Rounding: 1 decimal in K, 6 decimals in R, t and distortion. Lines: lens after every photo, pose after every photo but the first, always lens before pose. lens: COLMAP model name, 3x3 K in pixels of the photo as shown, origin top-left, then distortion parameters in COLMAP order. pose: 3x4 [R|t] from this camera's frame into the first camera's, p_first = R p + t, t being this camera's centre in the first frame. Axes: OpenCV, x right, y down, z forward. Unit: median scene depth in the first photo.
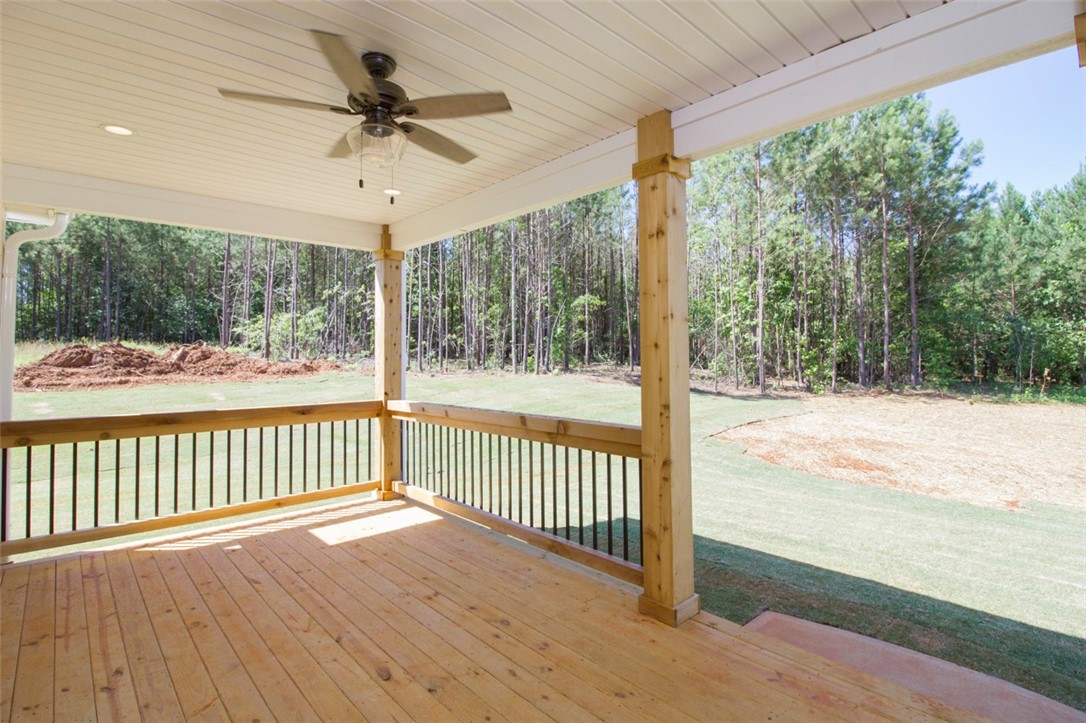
lens RADIAL K [[522.6, 0, 517.5], [0, 522.6, 341.4], [0, 0, 1]] dist [-0.000879, -0.009989]
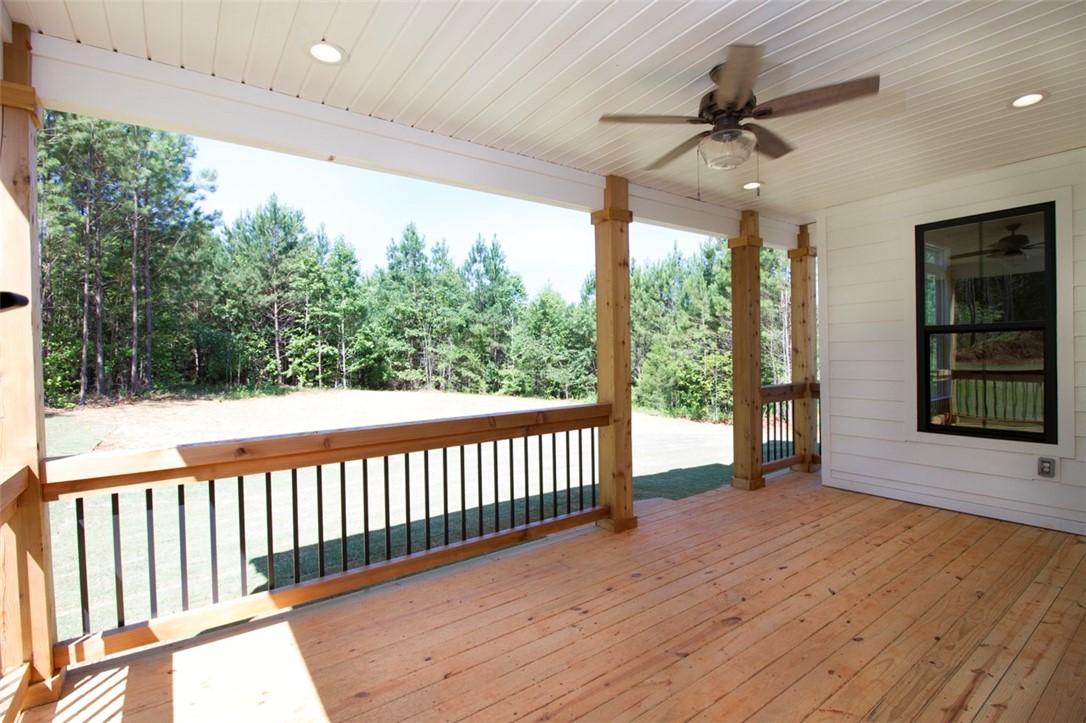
lens RADIAL K [[505.4, 0, 563.8], [0, 505.4, 365.2], [0, 0, 1]] dist [-0.012219, -0.000056]
pose [[0.084492, -0.019350, 0.996236, -1.092395], [-0.013472, 0.999698, 0.020560, 0.042085], [-0.996333, -0.015159, 0.084205, 1.011967]]
